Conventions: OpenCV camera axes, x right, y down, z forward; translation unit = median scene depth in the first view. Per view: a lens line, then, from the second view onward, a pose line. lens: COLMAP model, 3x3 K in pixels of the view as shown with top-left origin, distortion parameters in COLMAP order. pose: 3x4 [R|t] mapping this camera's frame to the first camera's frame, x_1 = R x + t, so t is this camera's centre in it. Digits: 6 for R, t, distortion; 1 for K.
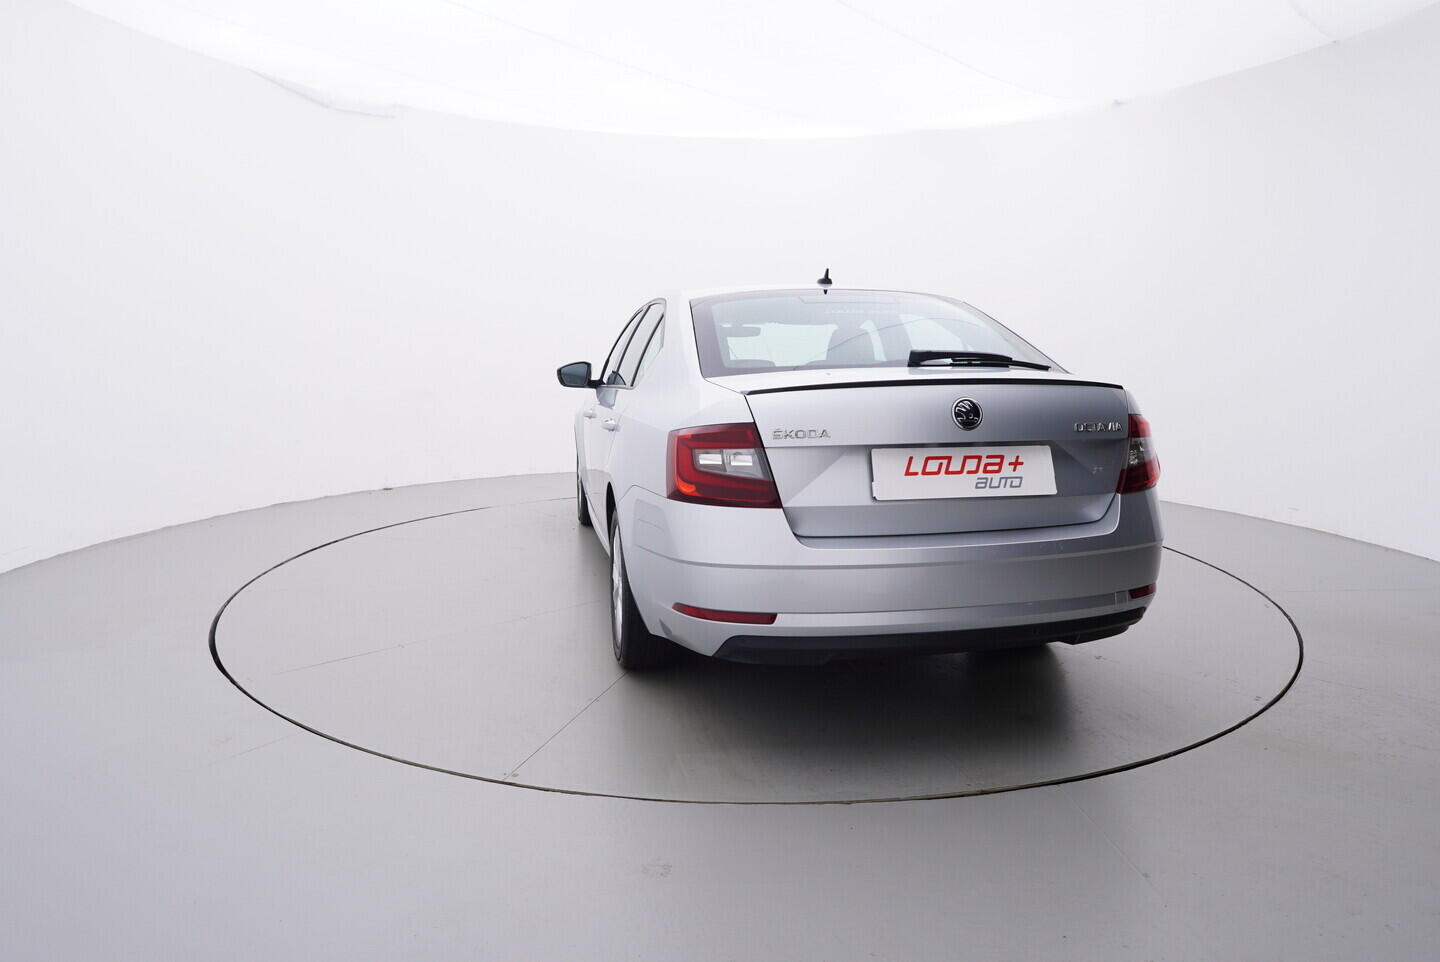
lens RADIAL K [[913.3, 0, 720.0], [0, 913.3, 481.0], [0, 0, 1]] dist [0.002090, -0.001255]
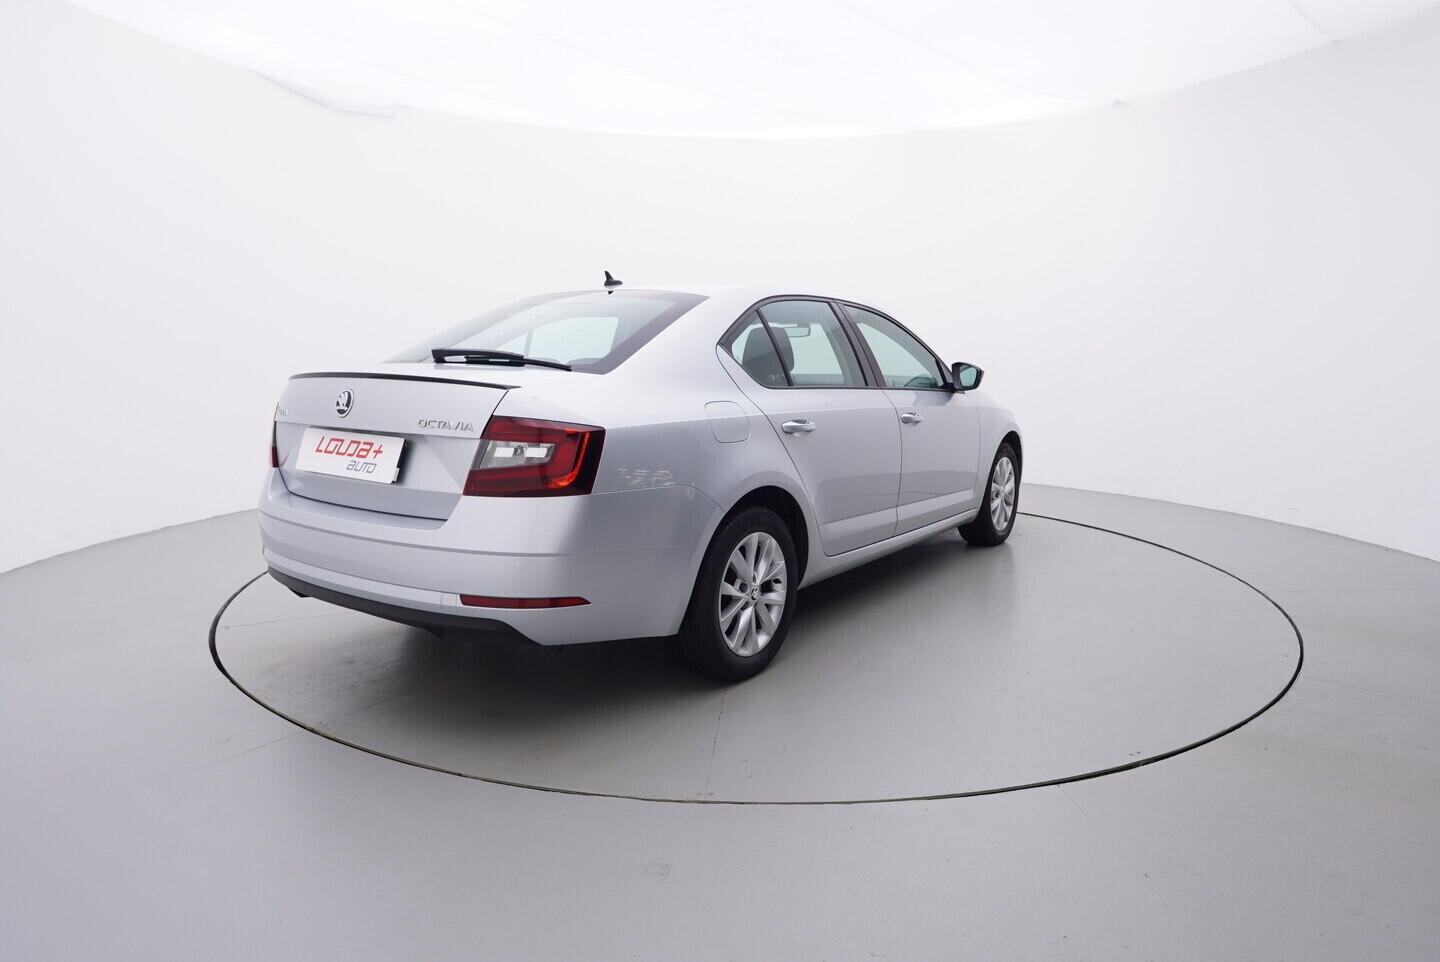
lens RADIAL K [[910.9, 0, 714.5], [0, 910.9, 477.6], [0, 0, 1]] dist [-0.000588, 0.000937]
pose [[0.999967, 0.003832, -0.007129, 0.275474], [-0.003841, 0.999992, -0.001277, 0.006217], [0.007124, 0.001304, 0.999974, -0.047293]]
